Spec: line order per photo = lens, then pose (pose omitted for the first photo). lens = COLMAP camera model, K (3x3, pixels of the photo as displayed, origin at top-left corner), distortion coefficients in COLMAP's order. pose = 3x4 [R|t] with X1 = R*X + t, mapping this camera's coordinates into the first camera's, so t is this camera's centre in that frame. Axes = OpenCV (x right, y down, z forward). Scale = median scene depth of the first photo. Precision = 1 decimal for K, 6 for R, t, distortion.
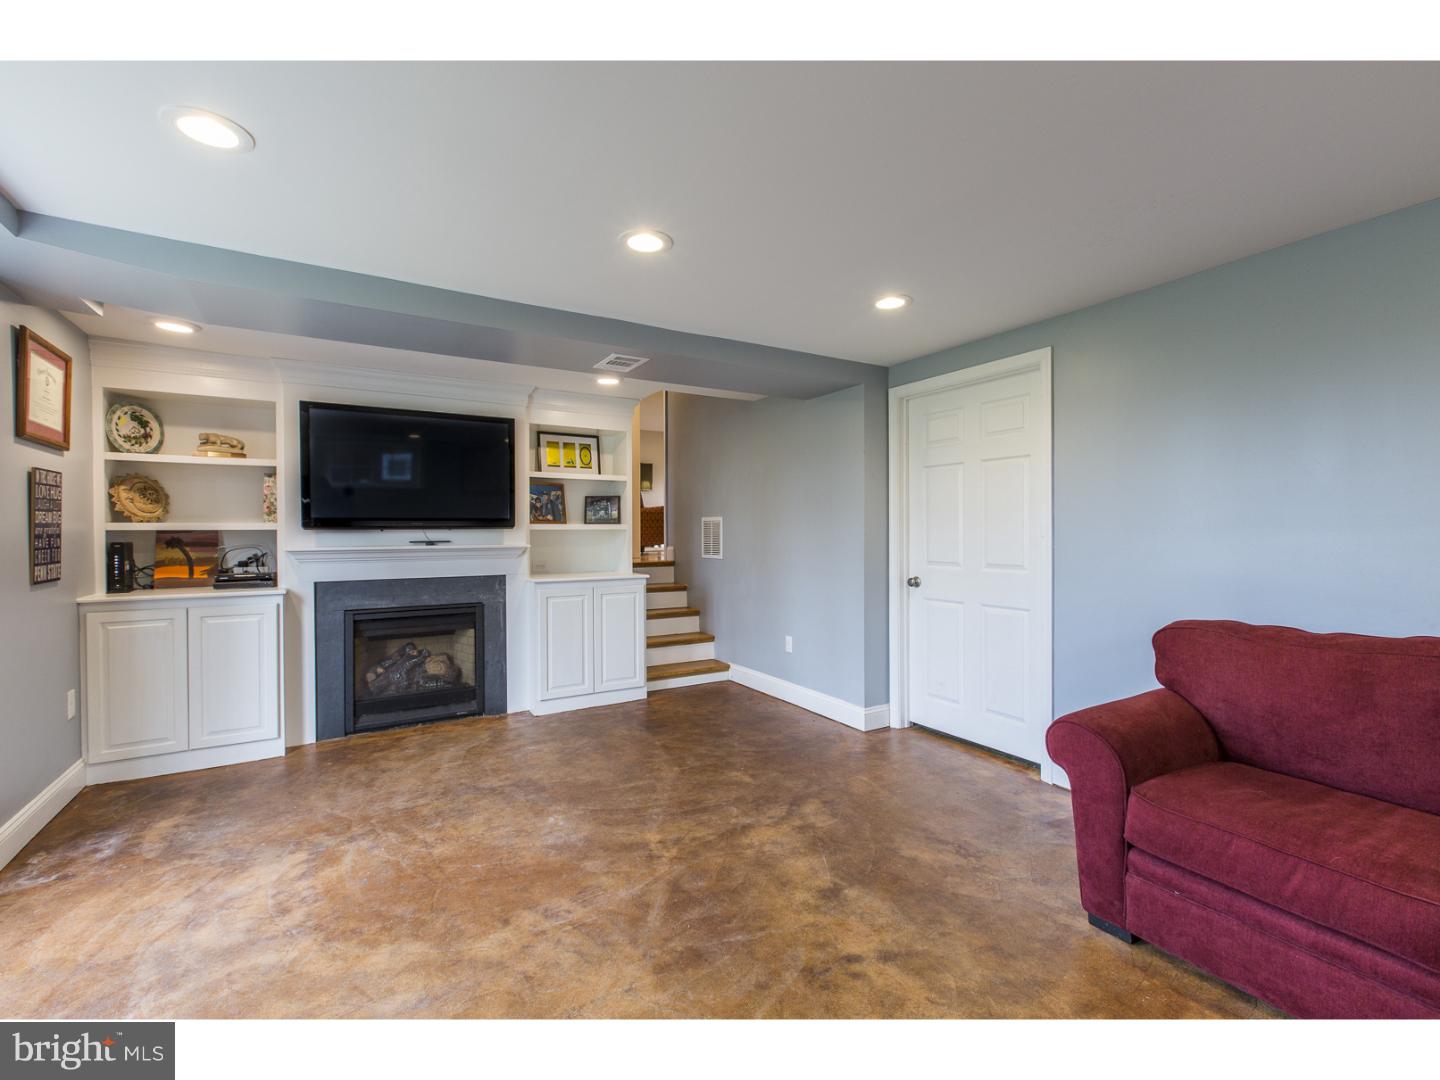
lens RADIAL K [[631.4, 0, 717.6], [0, 631.4, 533.1], [0, 0, 1]] dist [-0.002019, -0.000444]
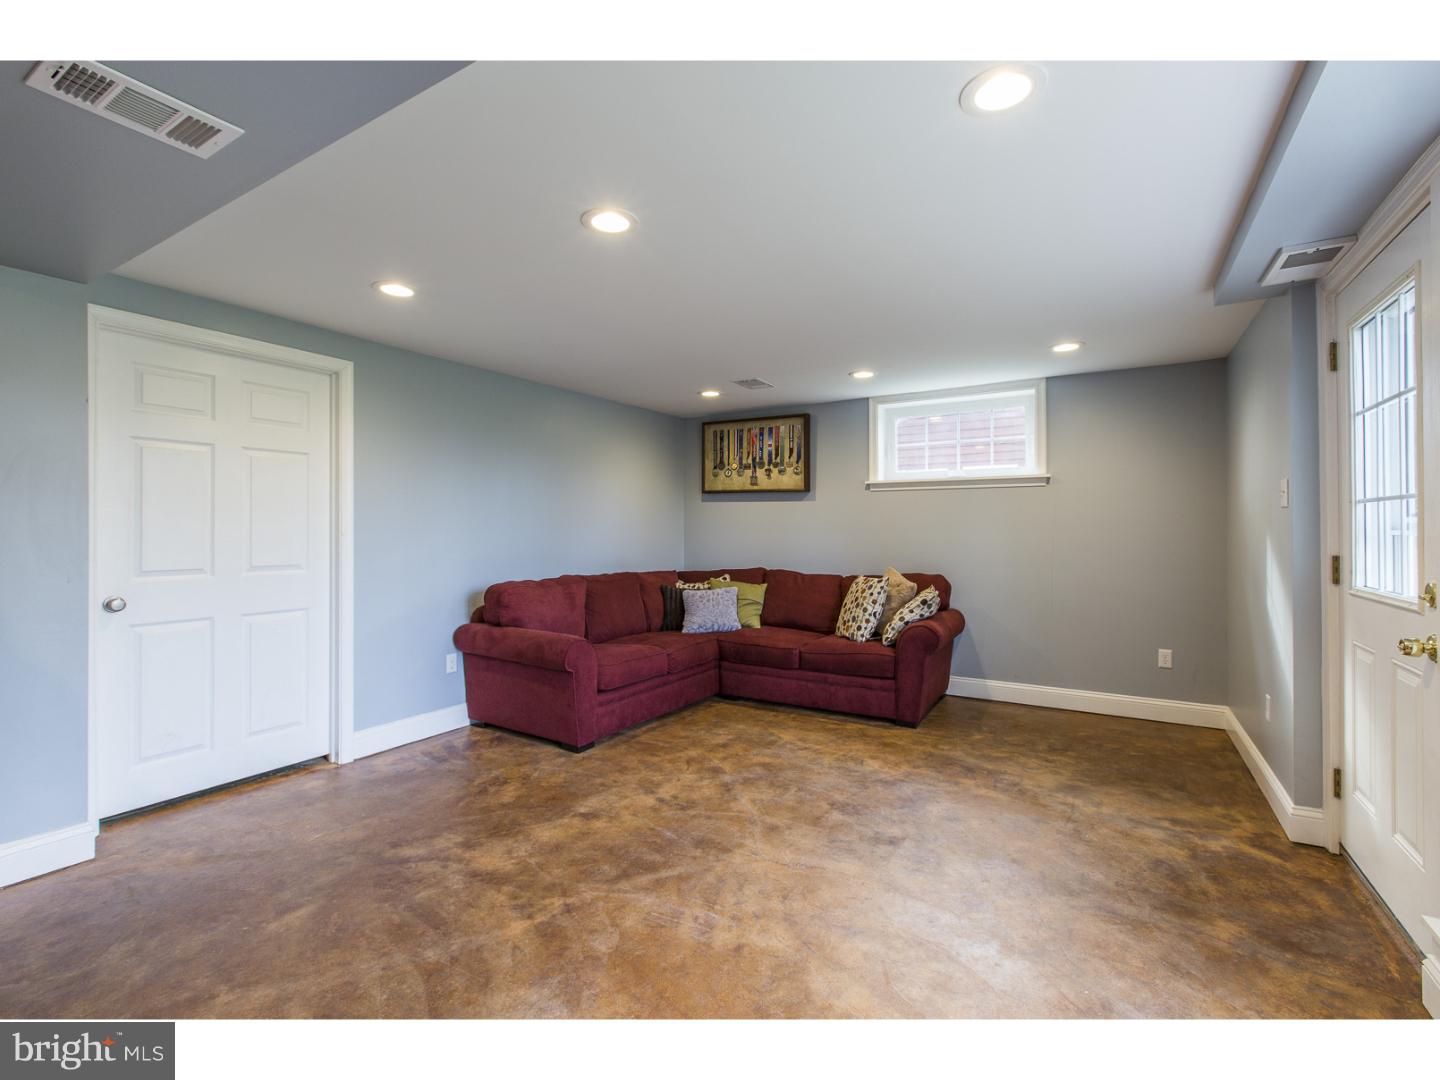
lens RADIAL K [[638.9, 0, 722.9], [0, 638.9, 535.9], [0, 0, 1]] dist [-0.003369, -0.000052]
pose [[-0.468457, -0.002081, 0.883484, -0.638472], [0.004288, 0.999980, 0.004629, 0.003718], [-0.883476, 0.005956, -0.468439, 0.807559]]
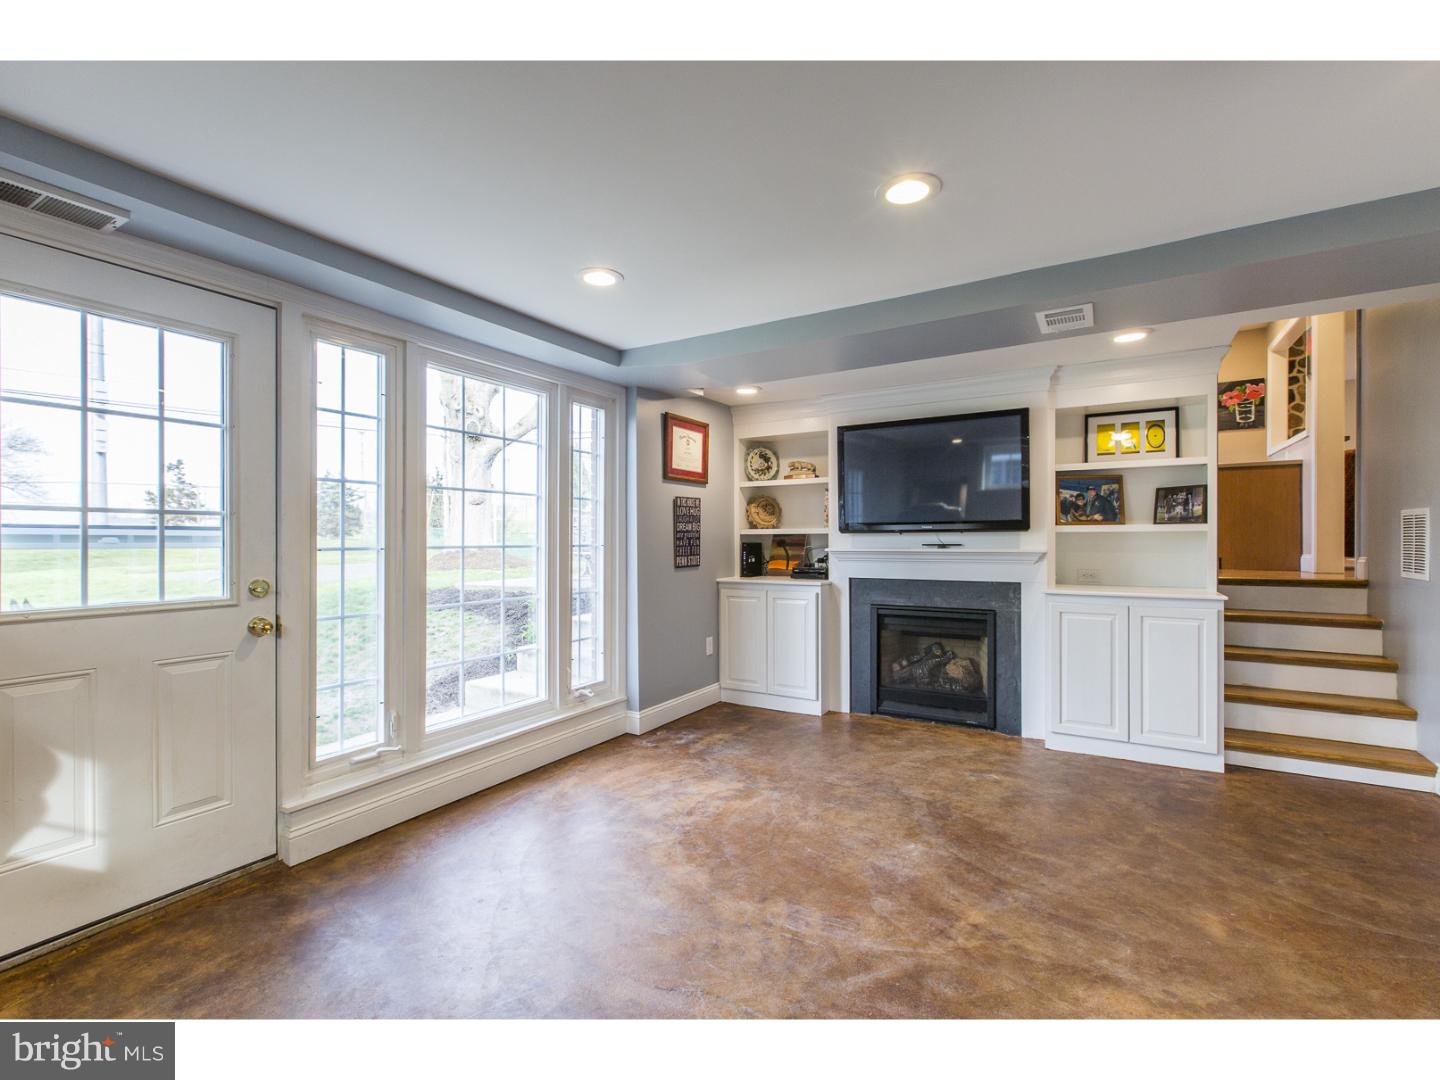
lens RADIAL K [[638.9, 0, 722.9], [0, 638.9, 535.9], [0, 0, 1]] dist [-0.003369, -0.000052]
pose [[0.468730, -0.000629, -0.883341, 0.327432], [0.001386, 0.999999, 0.000023, -0.001168], [0.883340, -0.001235, 0.468731, 0.239711]]
